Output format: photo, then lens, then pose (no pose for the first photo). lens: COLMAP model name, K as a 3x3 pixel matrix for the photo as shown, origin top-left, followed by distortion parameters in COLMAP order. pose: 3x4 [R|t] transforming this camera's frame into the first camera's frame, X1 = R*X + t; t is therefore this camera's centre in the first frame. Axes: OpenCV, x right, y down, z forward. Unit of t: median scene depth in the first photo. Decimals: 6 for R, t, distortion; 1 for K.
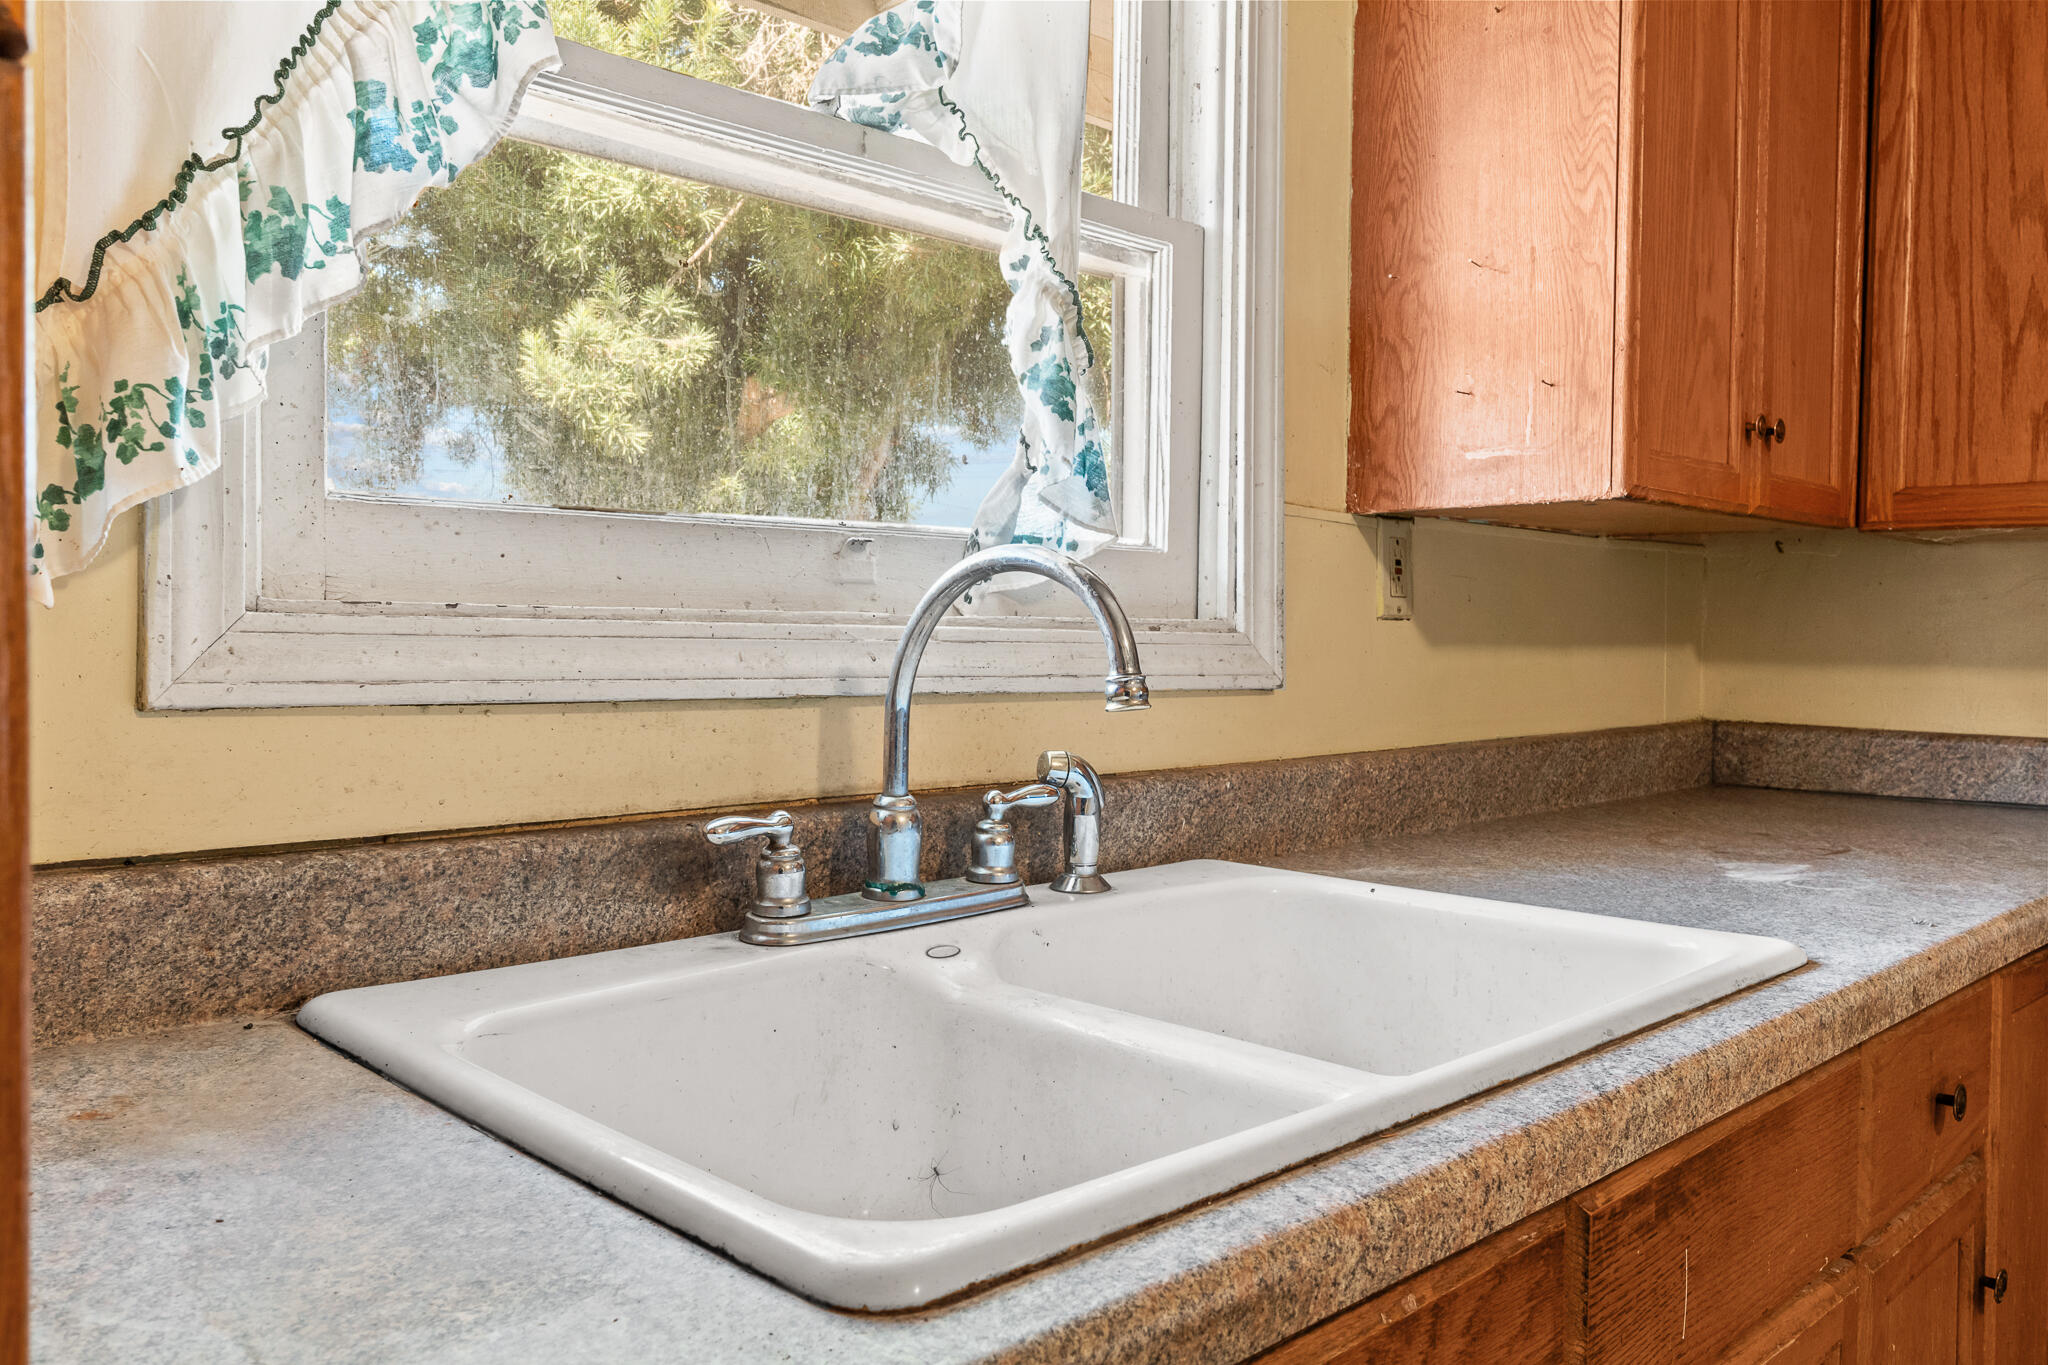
lens RADIAL K [[1562.4, 0, 1032.9], [0, 1562.4, 677.8], [0, 0, 1]] dist [-0.003148, 0.000011]
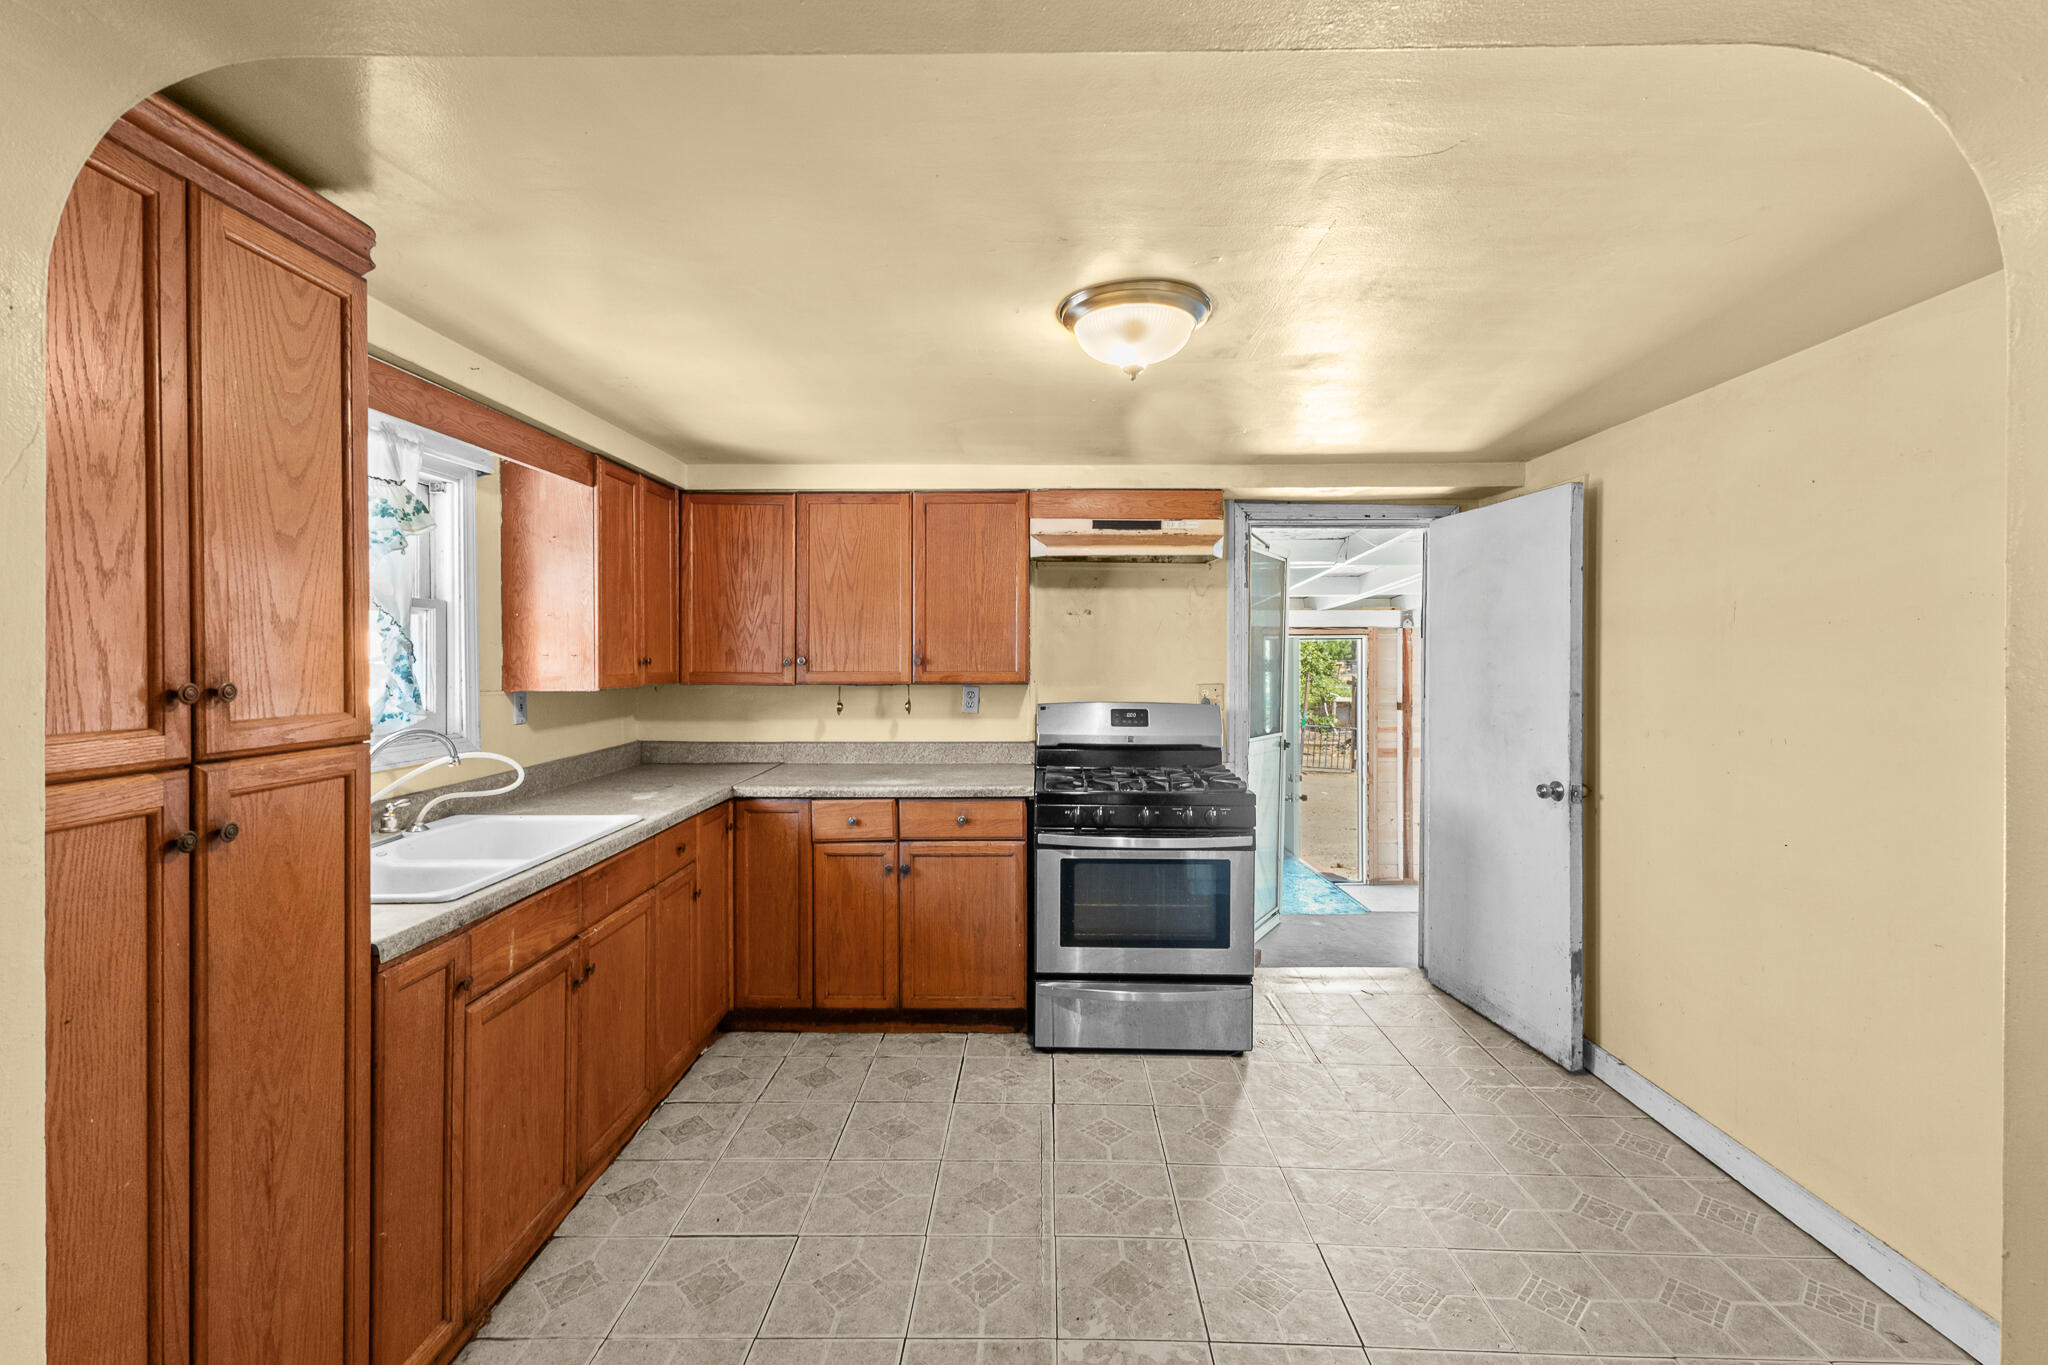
lens RADIAL K [[869.8, 0, 1024.2], [0, 869.8, 662.3], [0, 0, 1]] dist [0.002910, 0.000119]
pose [[0.709667, -0.017319, 0.704325, -0.276945], [0.027424, 0.999619, -0.003053, -0.137362], [-0.704004, 0.021482, 0.709871, -0.931845]]
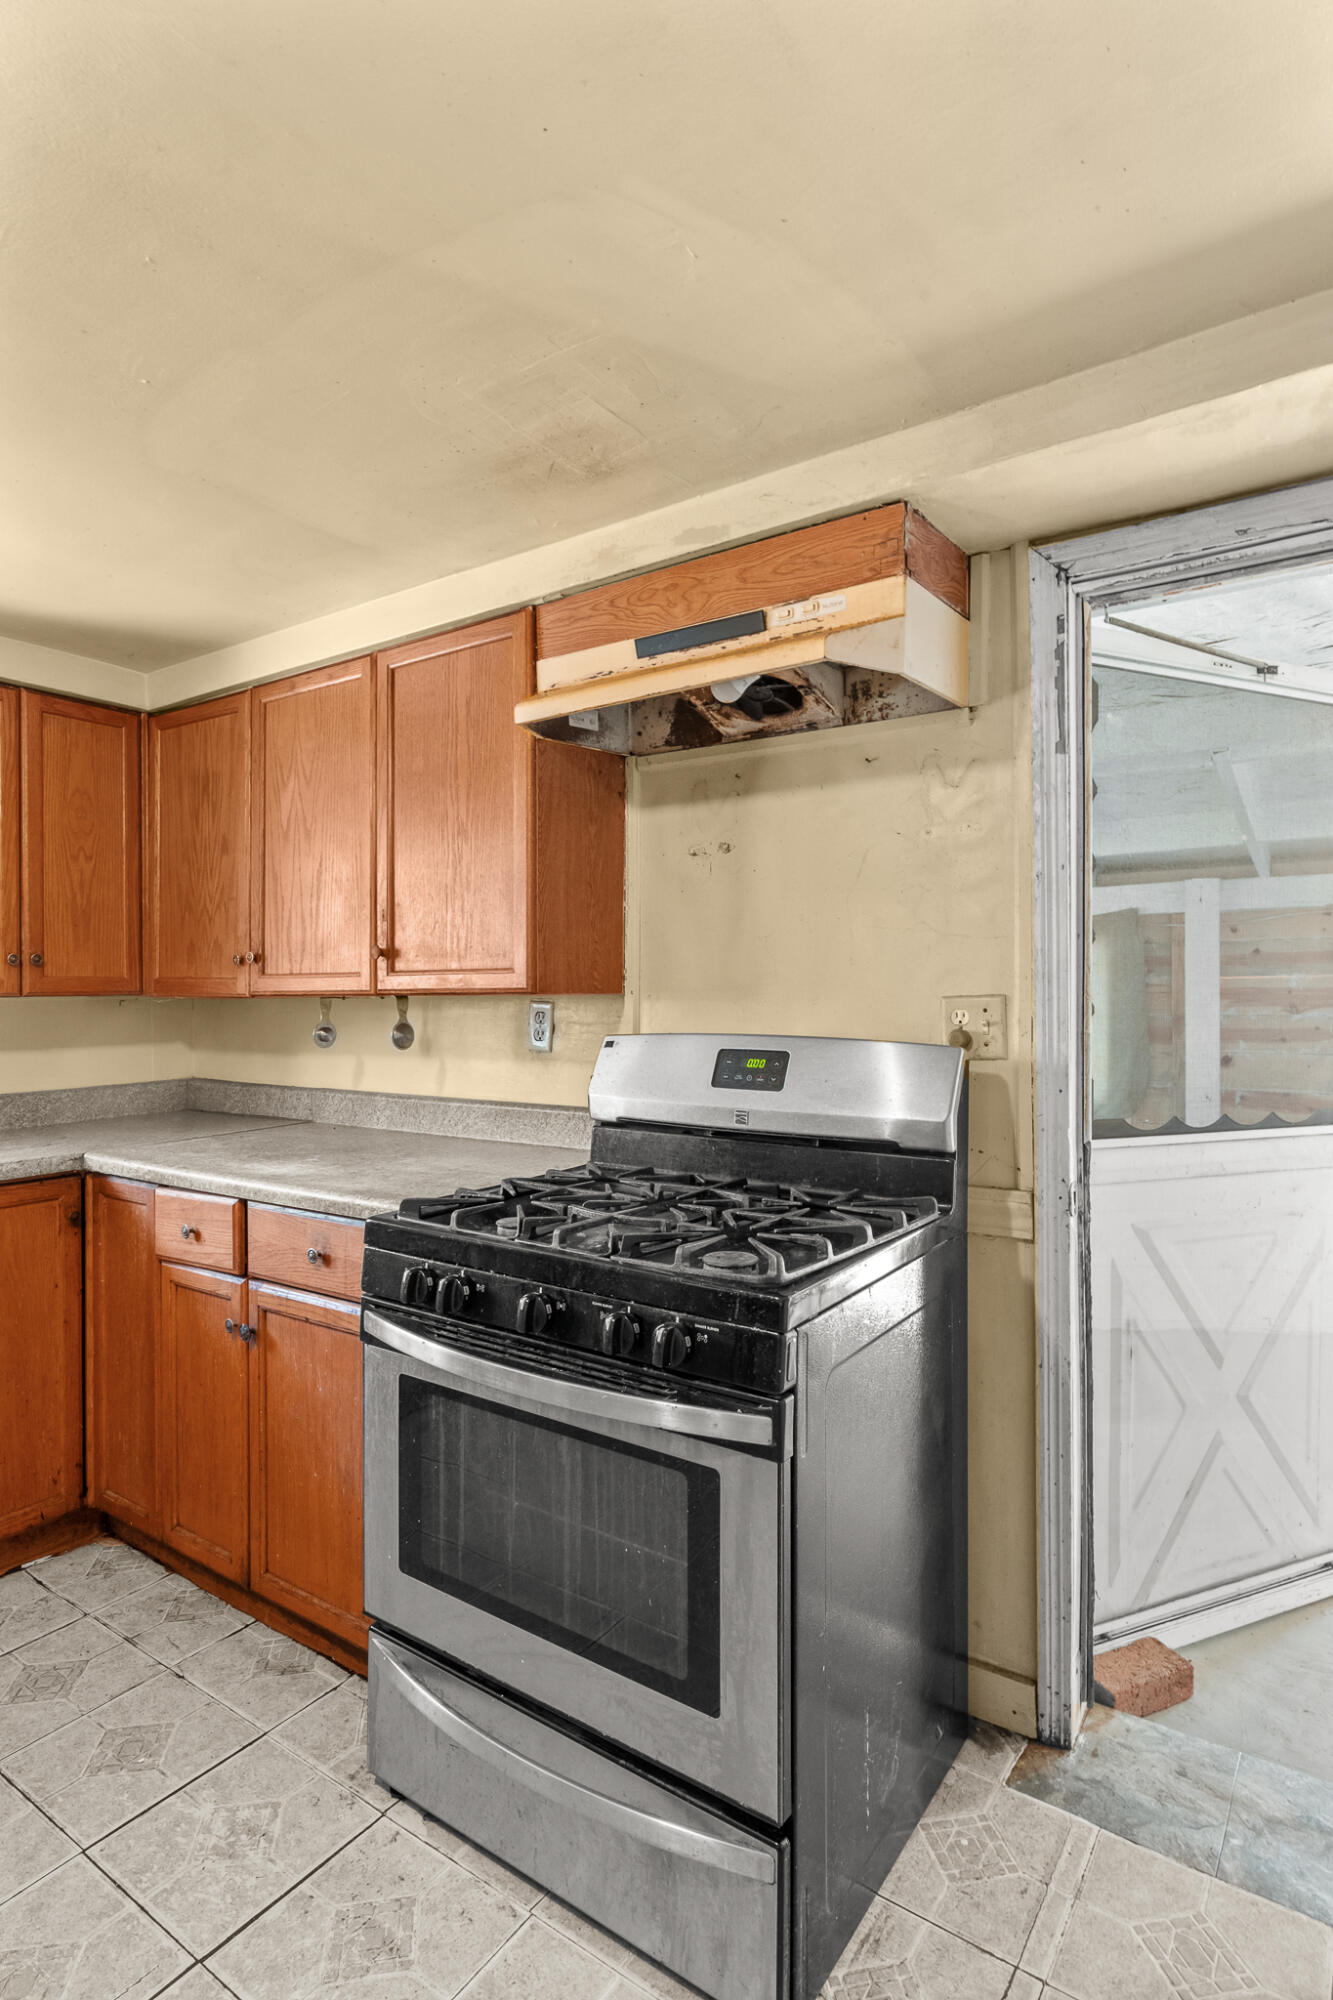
lens RADIAL K [[1045.0, 0, 663.0], [0, 1045.0, 983.4], [0, 0, 1]] dist [-0.007600, -0.000113]
pose [[0.981200, -0.016214, 0.192313, 1.153982], [0.022947, 0.999197, -0.032835, -0.056422], [-0.191626, 0.036631, 0.980784, -0.699447]]
